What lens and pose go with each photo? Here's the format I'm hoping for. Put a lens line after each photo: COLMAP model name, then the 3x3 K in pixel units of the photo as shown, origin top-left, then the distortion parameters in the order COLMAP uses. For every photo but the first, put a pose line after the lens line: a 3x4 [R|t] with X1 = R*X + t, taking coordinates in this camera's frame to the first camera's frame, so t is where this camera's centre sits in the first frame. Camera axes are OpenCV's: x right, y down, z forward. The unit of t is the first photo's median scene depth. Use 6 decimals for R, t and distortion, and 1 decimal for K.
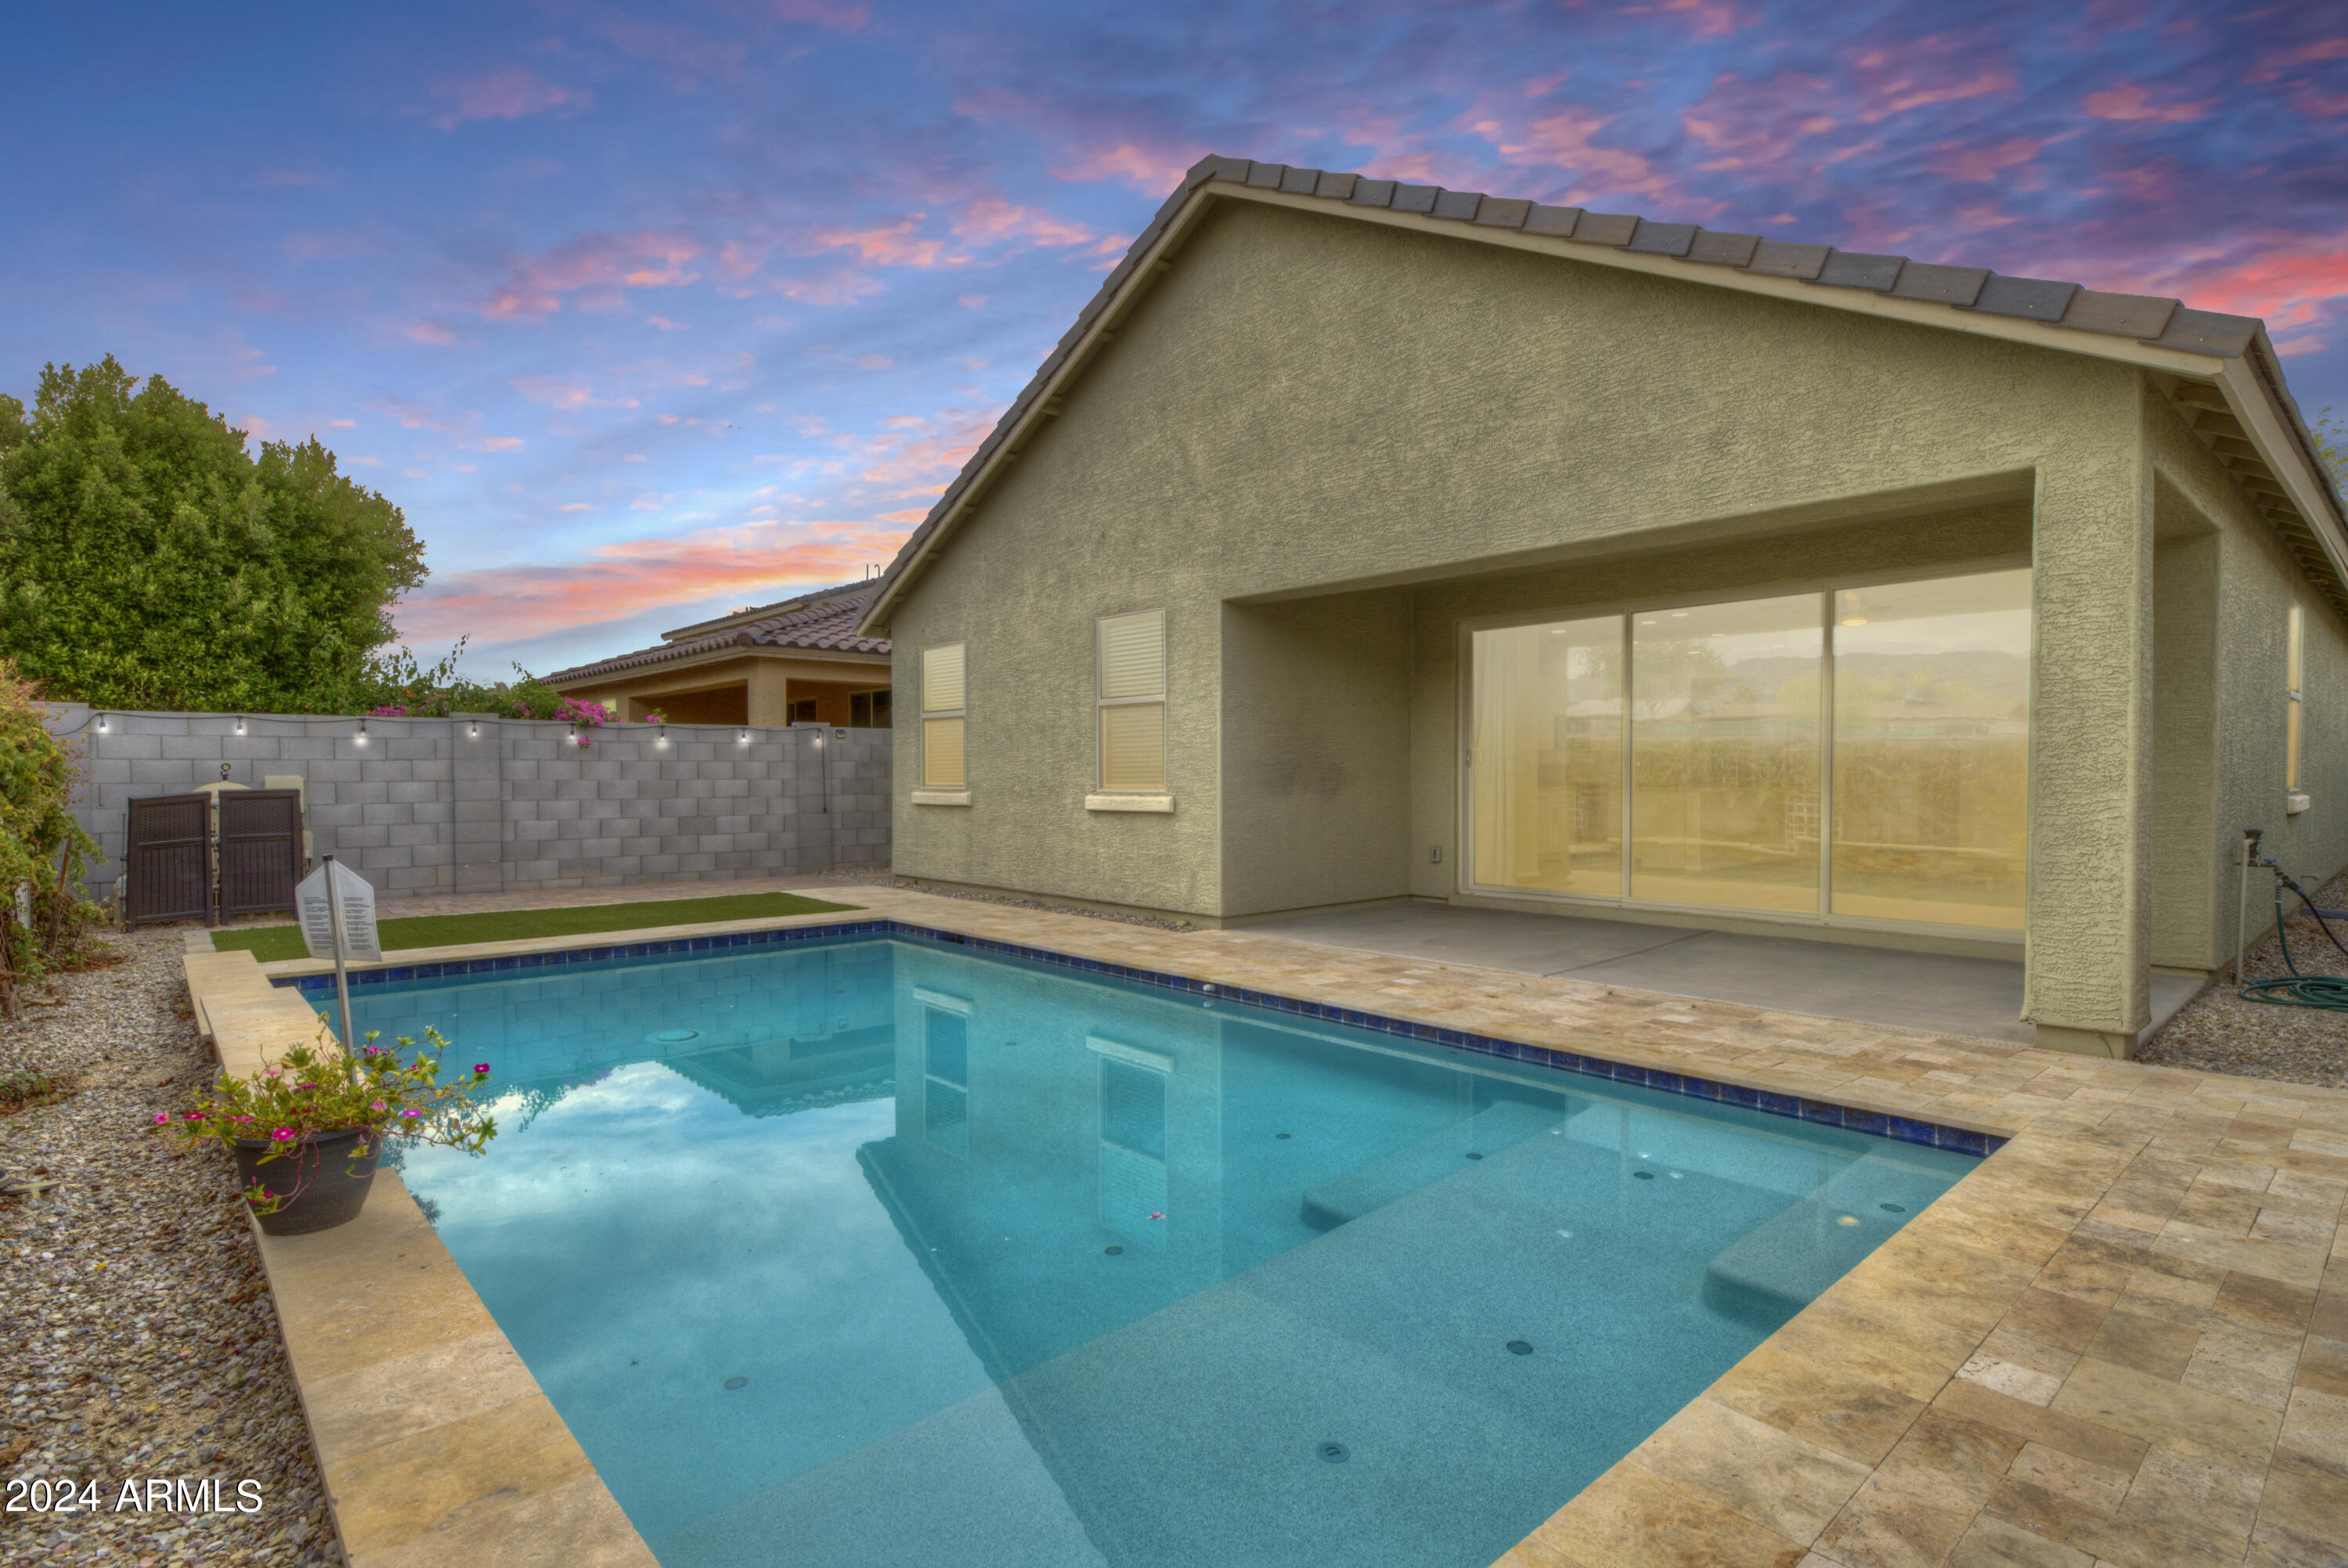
lens RADIAL K [[1150.0, 0, 1174.0], [0, 1150.0, 784.0], [0, 0, 1]] dist [-0.000672, -0.000717]
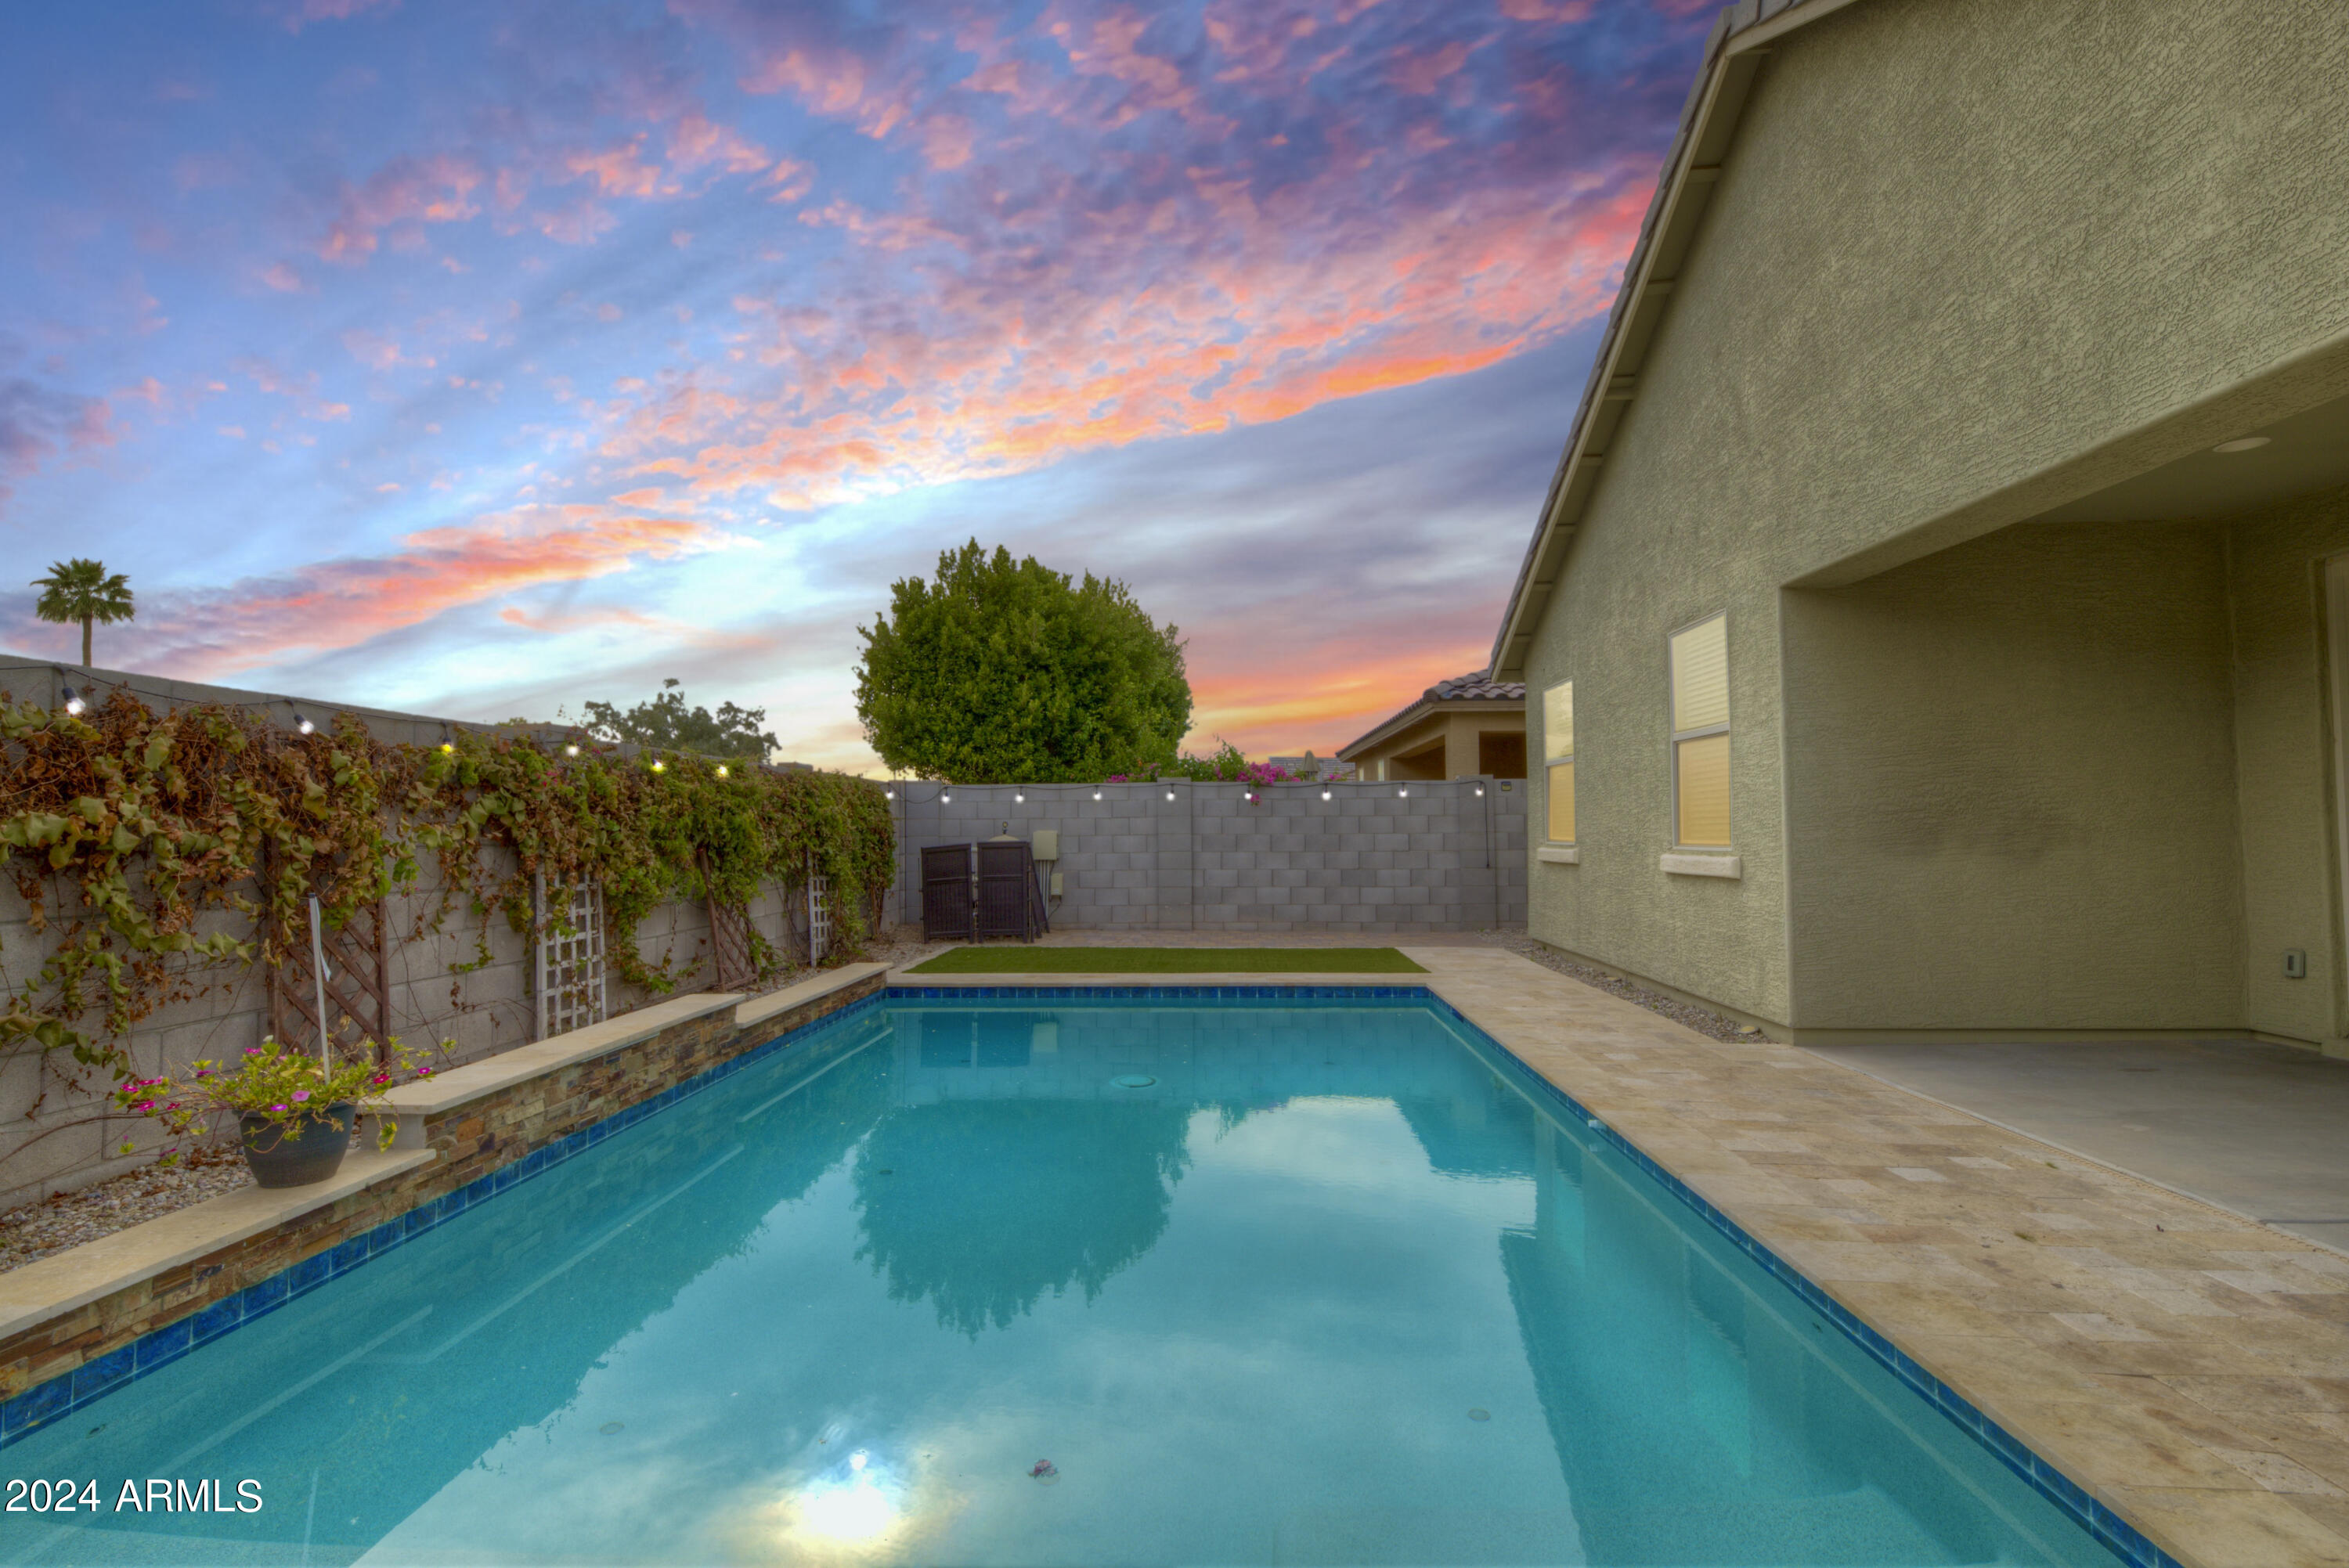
lens RADIAL K [[1111.9, 0, 1172.7], [0, 1111.9, 776.1], [0, 0, 1]] dist [-0.001415, -0.001319]
pose [[0.712496, -0.036004, -0.700752, 0.225899], [-0.002946, 0.998520, -0.054299, -0.001153], [0.701670, 0.040752, 0.711336, 0.208089]]
